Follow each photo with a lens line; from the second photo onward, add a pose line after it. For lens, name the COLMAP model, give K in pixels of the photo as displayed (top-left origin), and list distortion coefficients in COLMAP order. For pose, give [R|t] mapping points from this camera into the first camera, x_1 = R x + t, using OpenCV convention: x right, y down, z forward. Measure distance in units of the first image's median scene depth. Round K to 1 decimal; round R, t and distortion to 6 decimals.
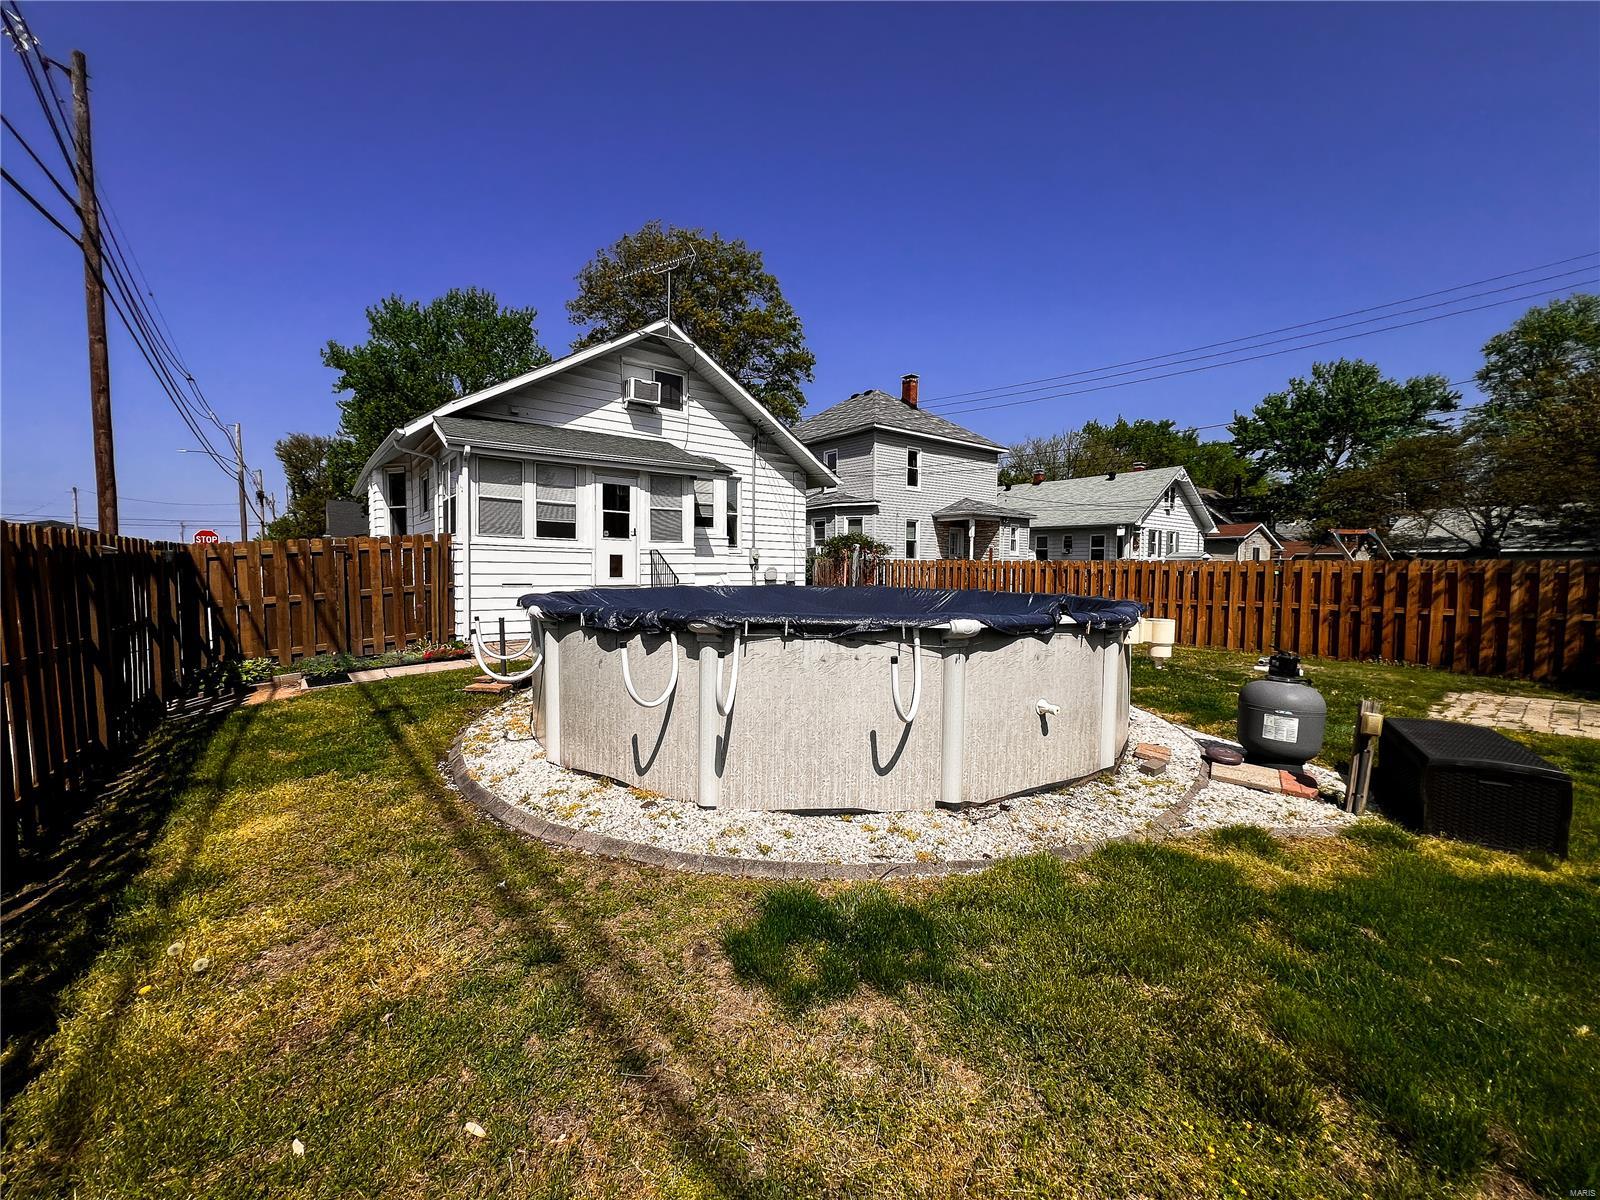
lens RADIAL K [[638.5, 0, 802.8], [0, 638.5, 600.3], [0, 0, 1]] dist [-0.000554, 0.000010]
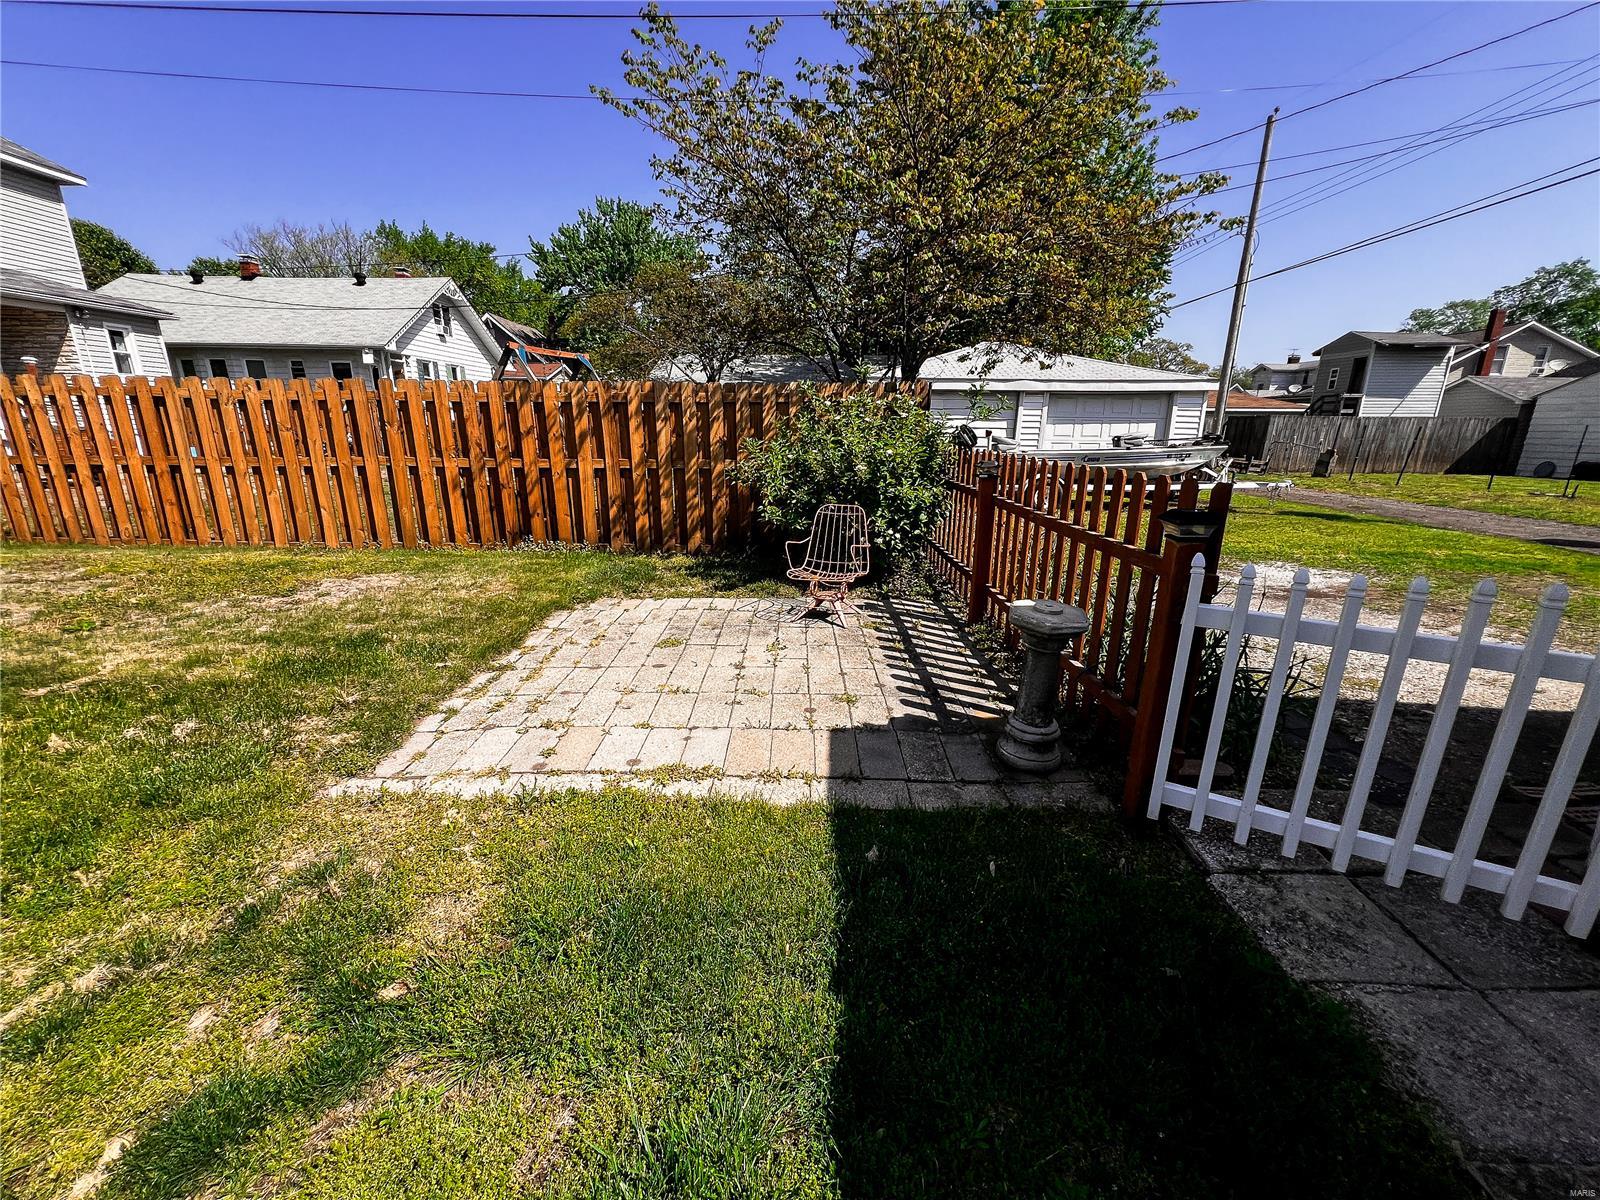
lens RADIAL K [[638.5, 0, 802.8], [0, 638.5, 600.3], [0, 0, 1]] dist [-0.000554, 0.000010]
pose [[0.617220, -0.212632, 0.757513, 0.560646], [0.034213, 0.969132, 0.244156, 0.000844], [-0.786046, -0.124782, 0.605443, 0.378816]]
